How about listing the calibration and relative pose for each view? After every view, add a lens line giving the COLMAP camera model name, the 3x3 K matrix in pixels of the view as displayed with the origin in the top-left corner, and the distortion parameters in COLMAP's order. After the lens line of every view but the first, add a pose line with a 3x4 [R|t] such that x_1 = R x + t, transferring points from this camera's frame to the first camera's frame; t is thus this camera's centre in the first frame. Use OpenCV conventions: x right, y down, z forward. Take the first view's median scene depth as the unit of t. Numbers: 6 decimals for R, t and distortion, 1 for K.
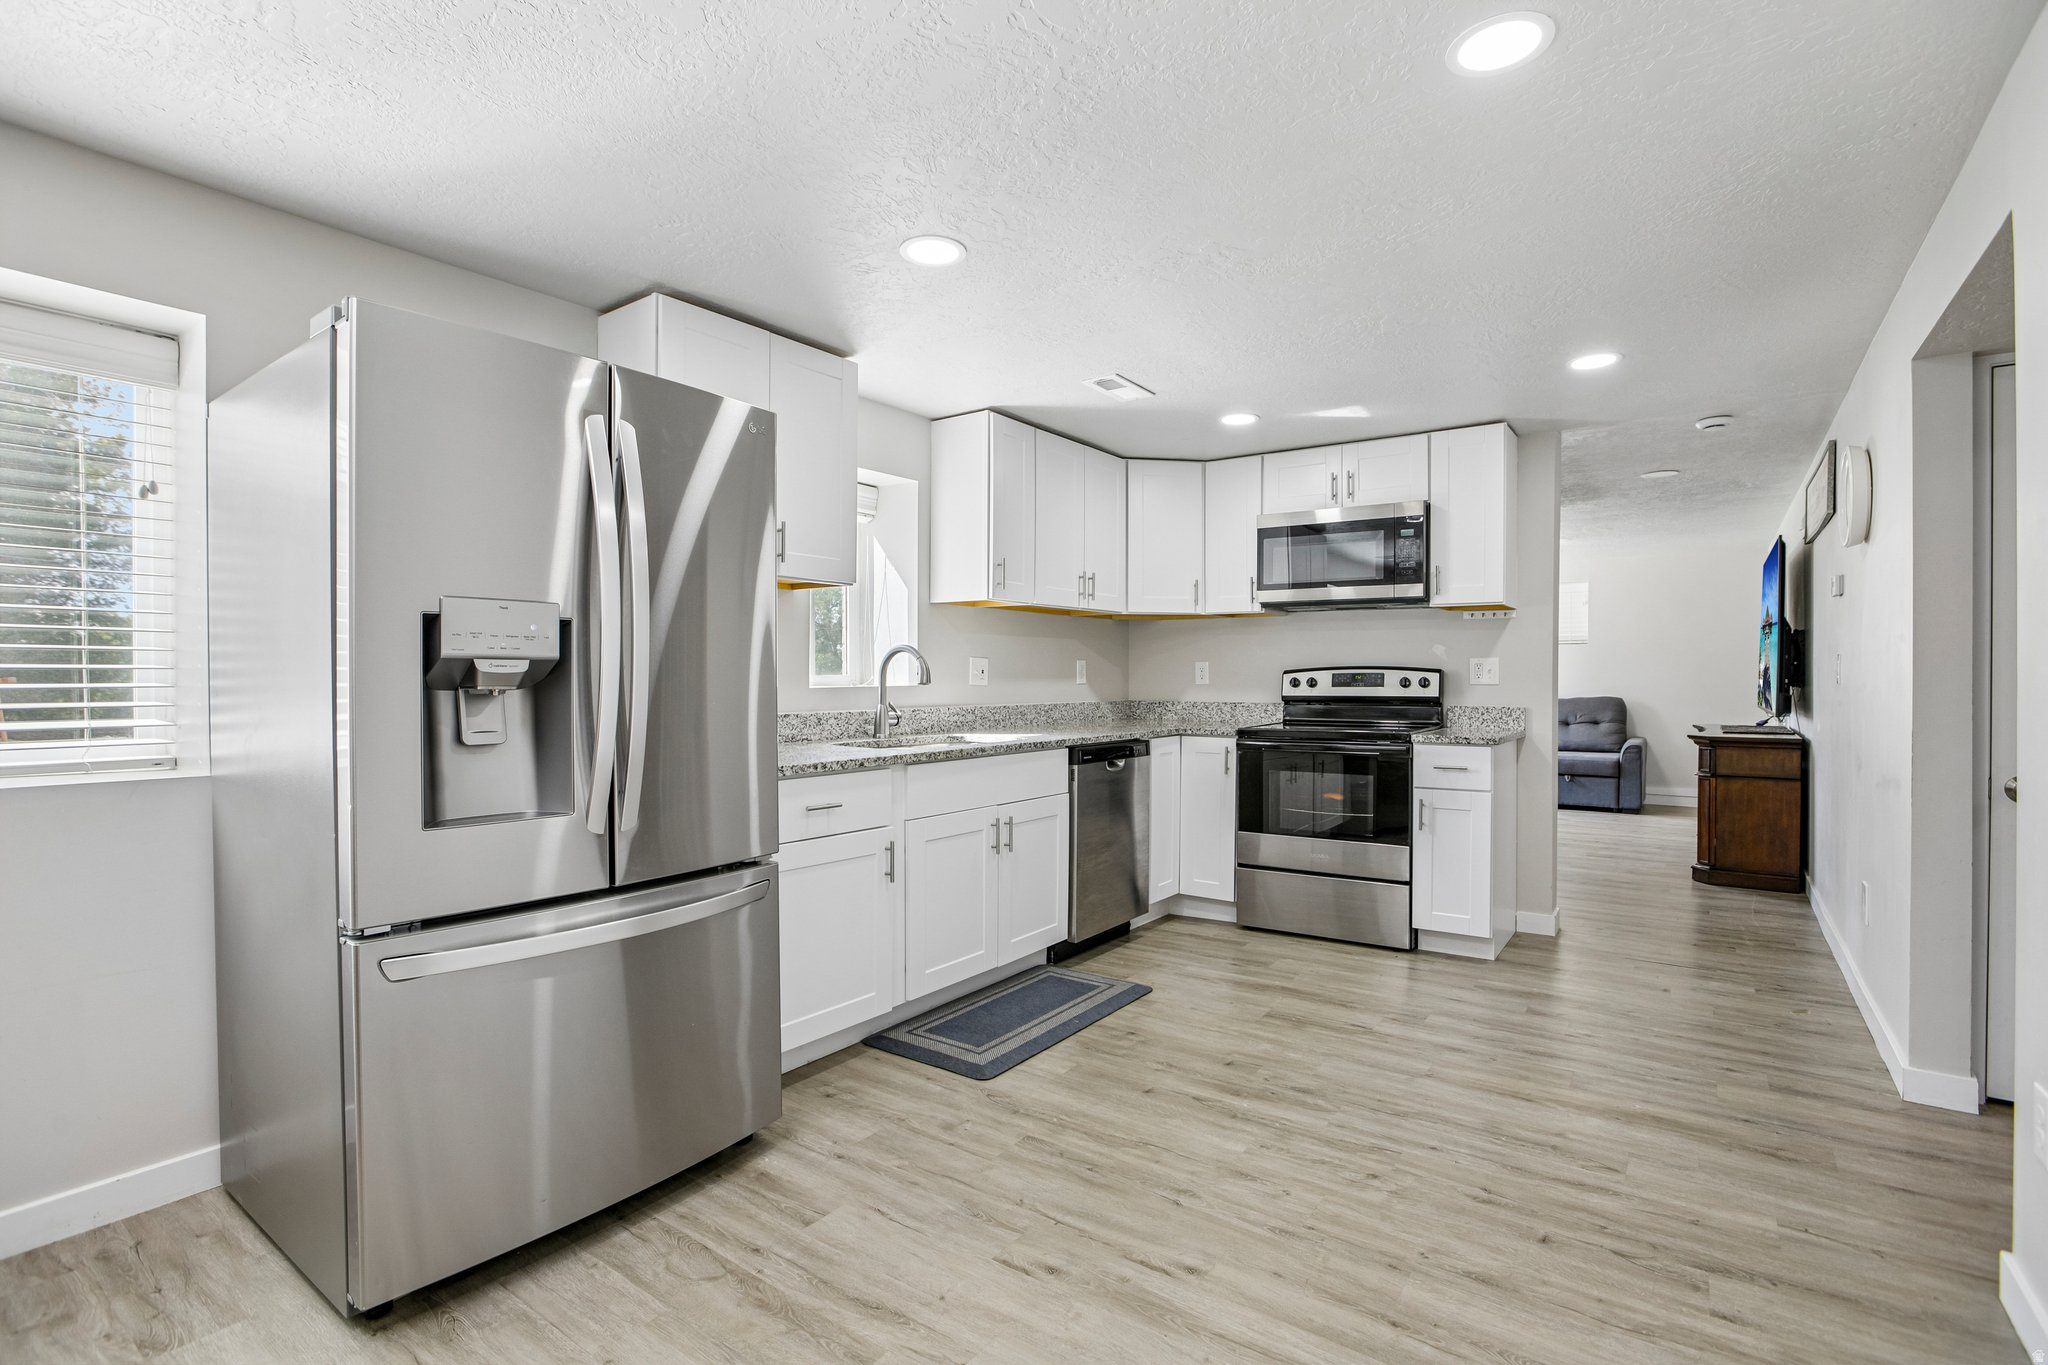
lens RADIAL K [[962.2, 0, 1018.6], [0, 962.2, 687.3], [0, 0, 1]] dist [-0.051041, 0.018112]
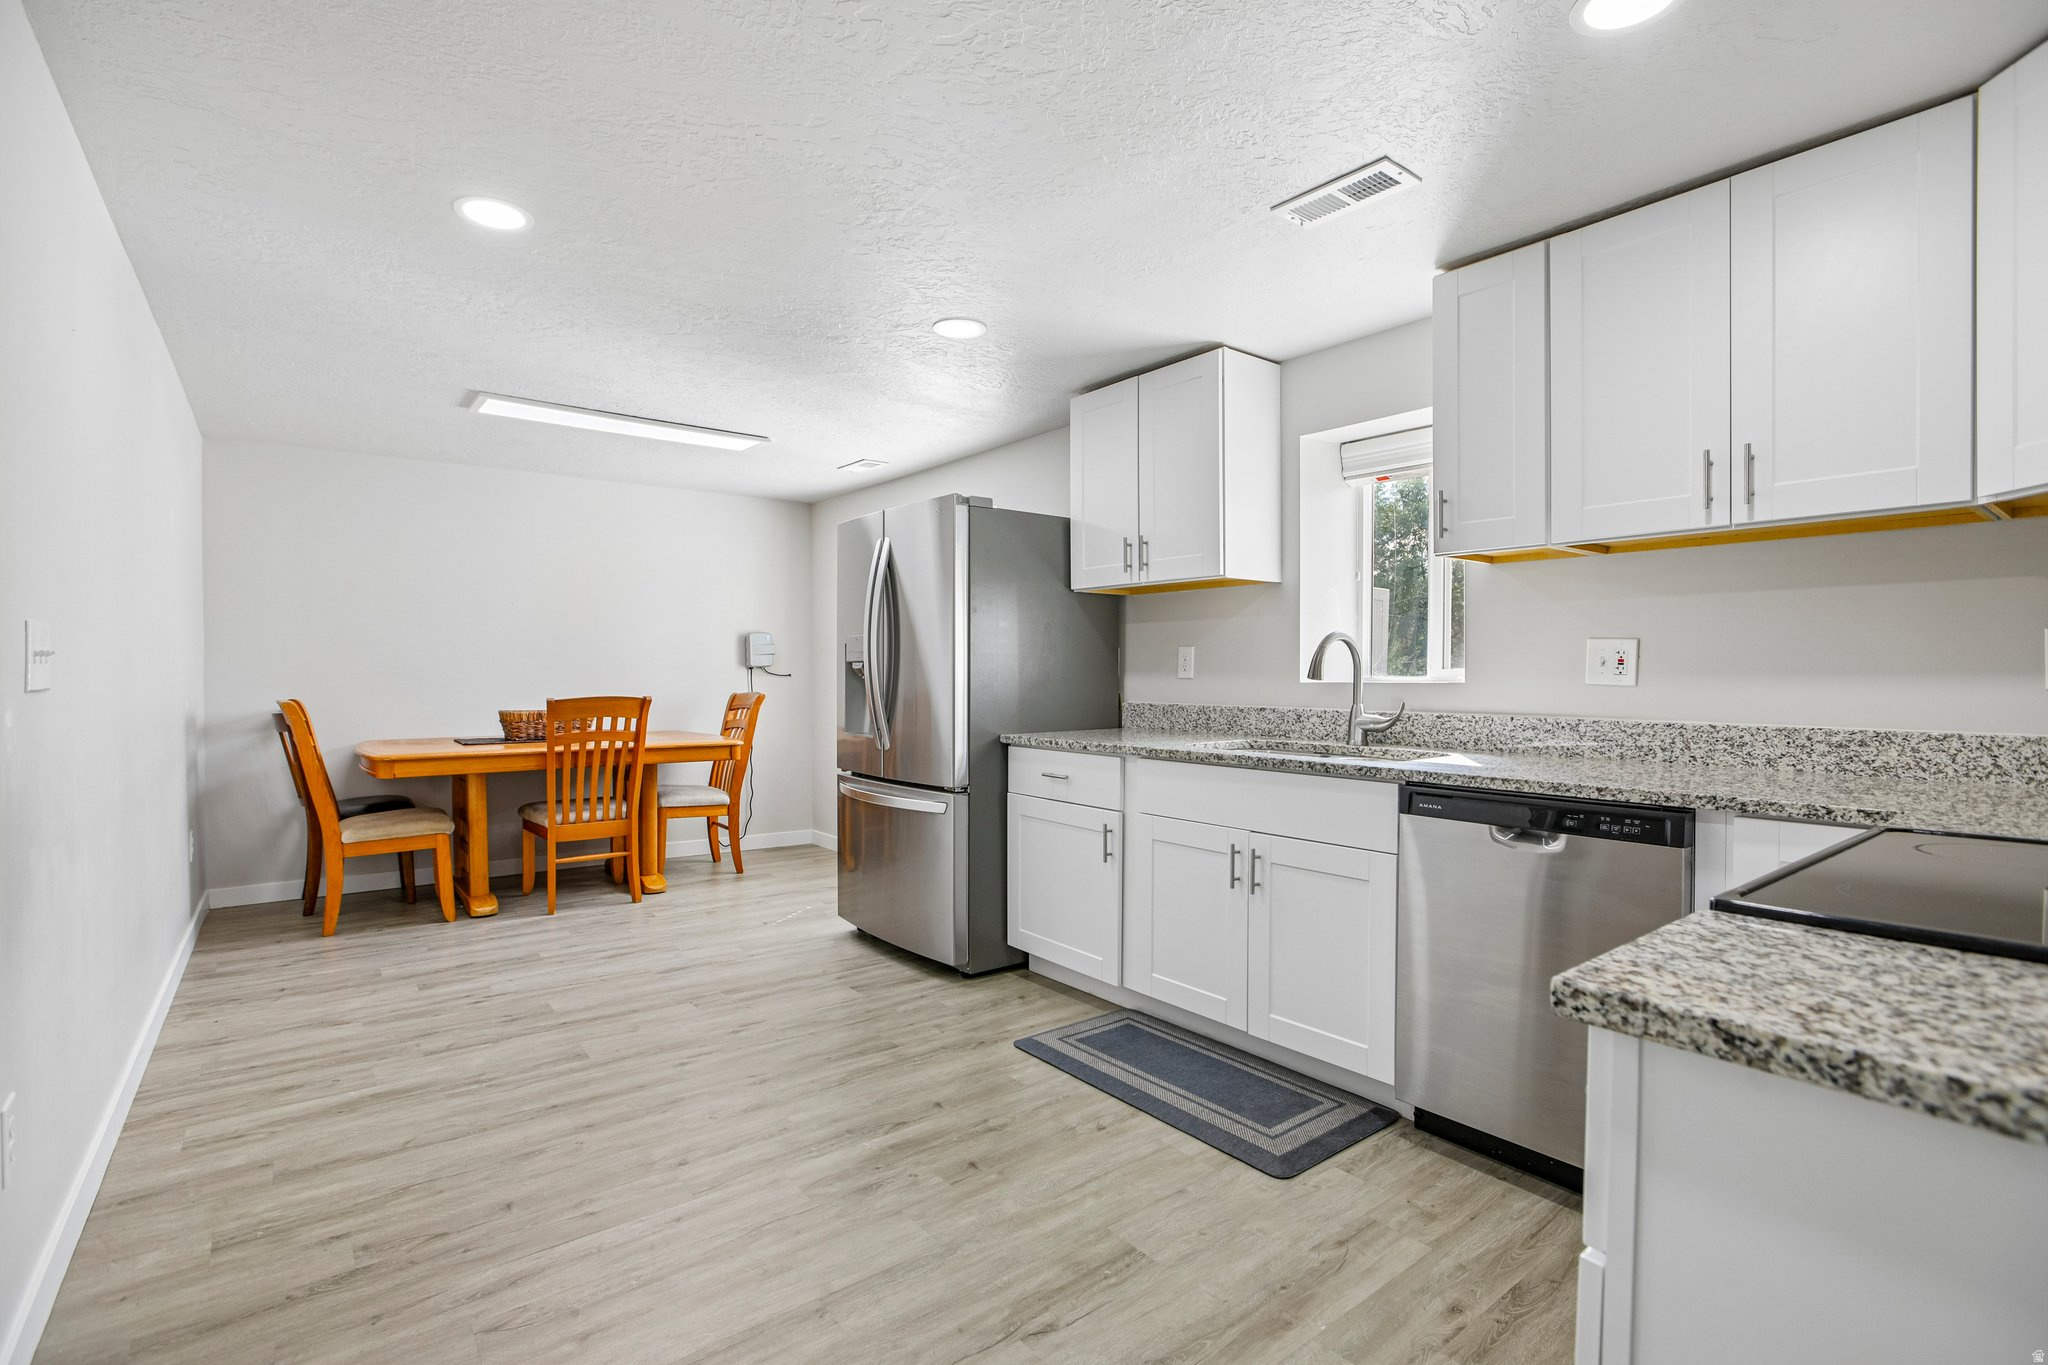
lens RADIAL K [[962.2, 0, 1018.6], [0, 962.2, 687.3], [0, 0, 1]] dist [-0.051041, 0.018112]
pose [[-0.289627, 0.012178, -0.957062, 0.979053], [-0.010152, 0.999824, 0.015794, -0.008415], [0.957086, 0.014290, -0.289452, 1.294248]]
